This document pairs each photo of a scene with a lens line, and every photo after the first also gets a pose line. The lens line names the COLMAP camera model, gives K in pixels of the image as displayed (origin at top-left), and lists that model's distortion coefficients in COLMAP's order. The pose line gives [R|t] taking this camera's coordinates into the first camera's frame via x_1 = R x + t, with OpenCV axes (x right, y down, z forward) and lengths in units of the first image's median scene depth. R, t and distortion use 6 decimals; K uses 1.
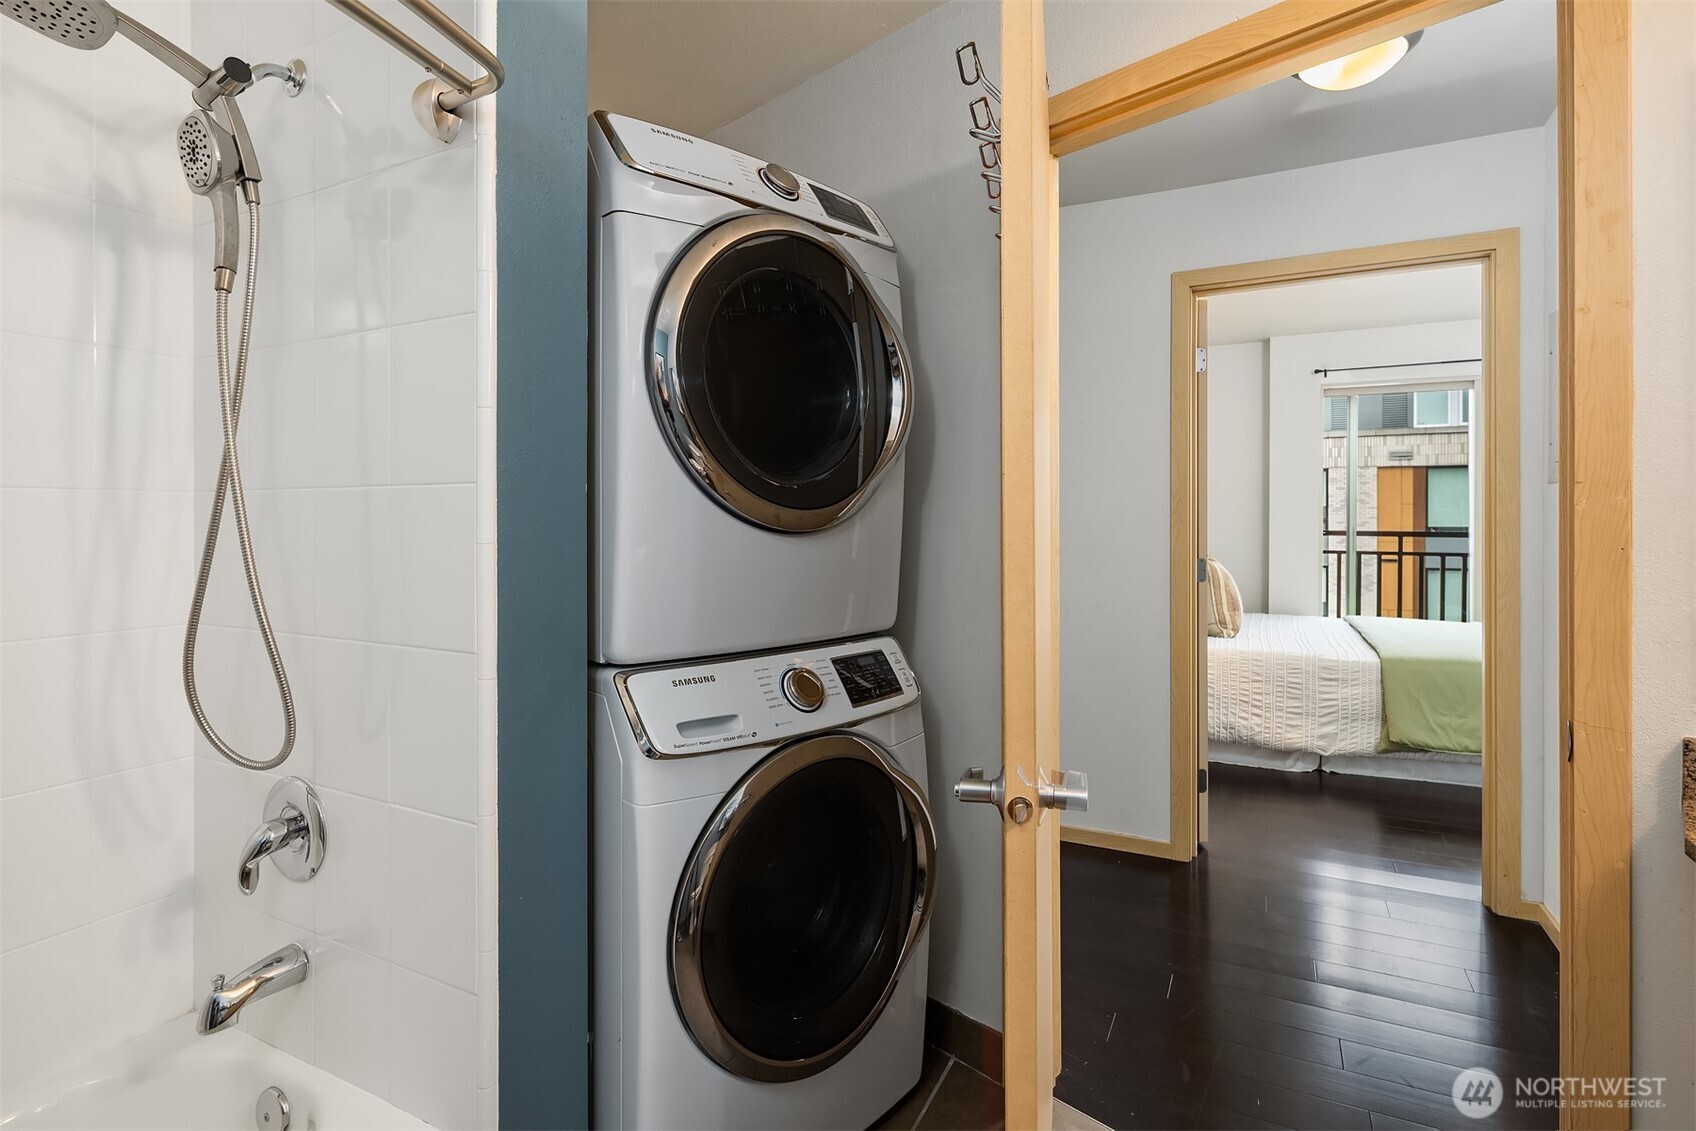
lens RADIAL K [[826.2, 0, 842.5], [0, 826.2, 524.7], [0, 0, 1]] dist [0.000644, -0.000150]
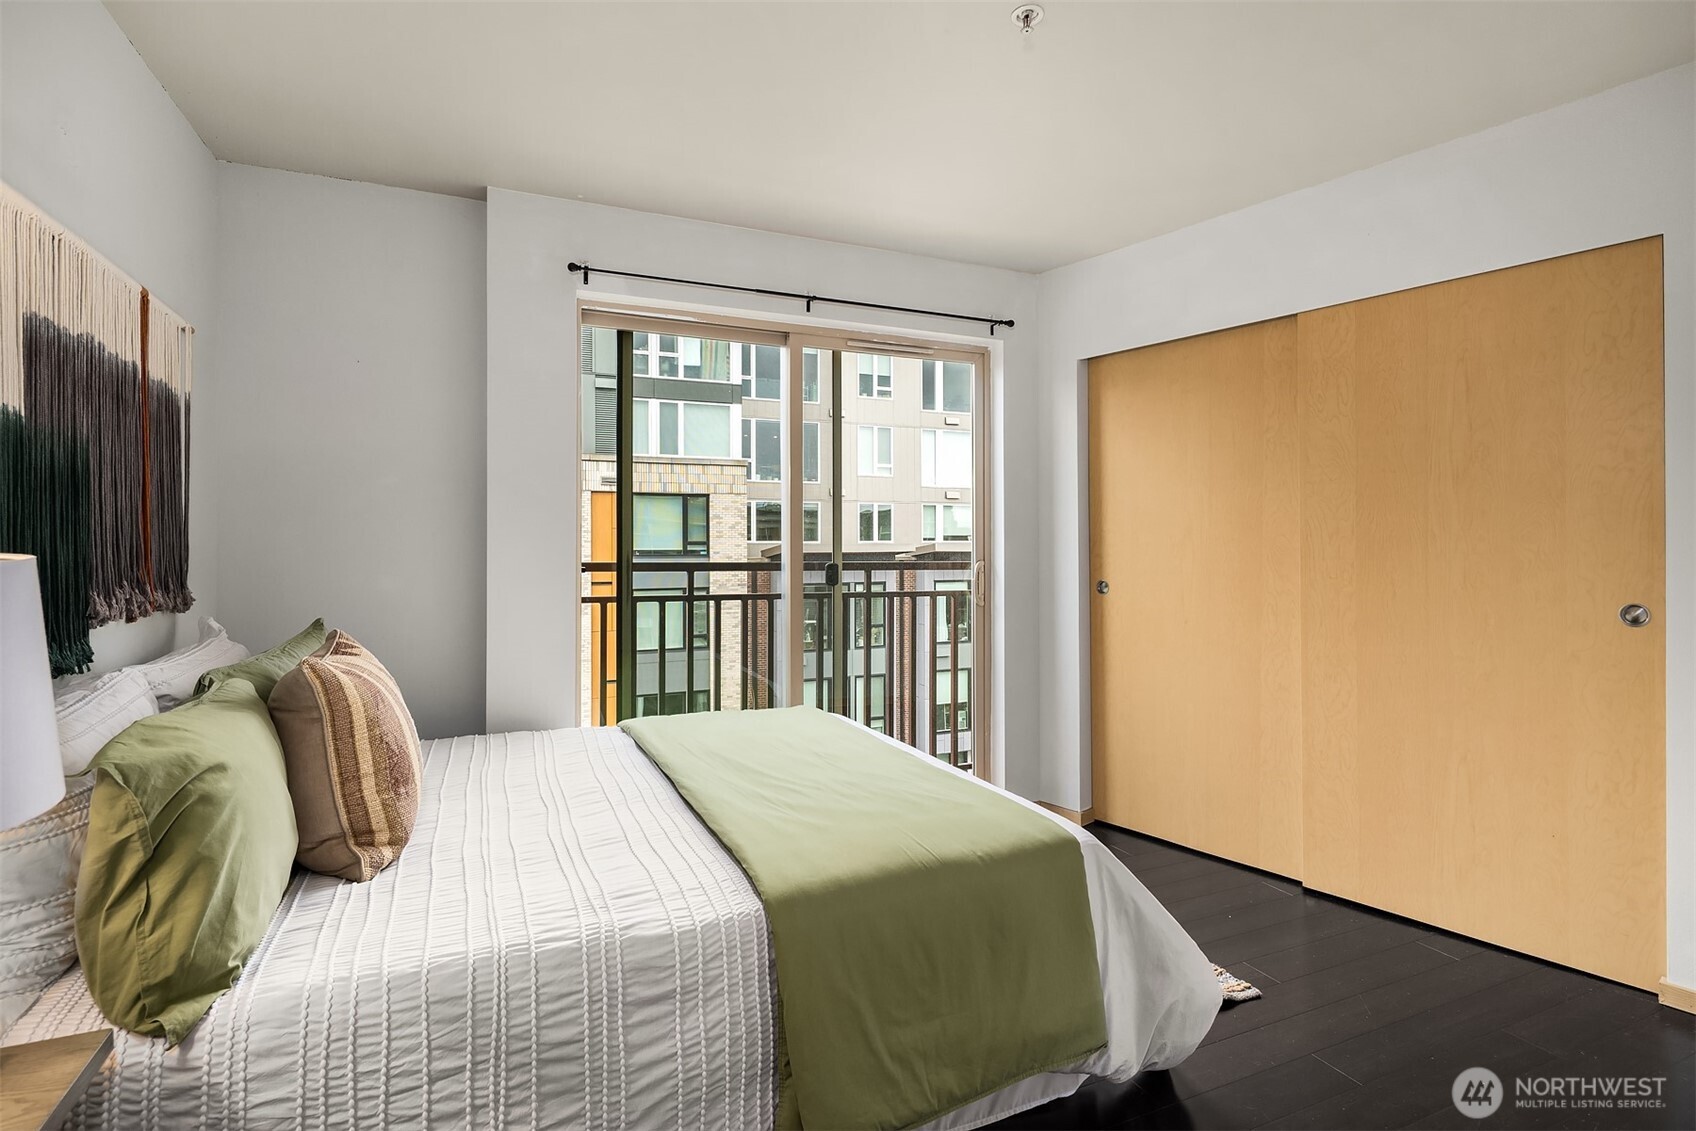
lens RADIAL K [[826.2, 0, 842.5], [0, 826.2, 524.7], [0, 0, 1]] dist [0.000644, -0.000150]
pose [[0.635363, 0.012929, 0.772105, 0.314197], [0.010888, 0.999610, -0.025698, -0.003293], [-0.772137, 0.024735, 0.634975, 0.606539]]
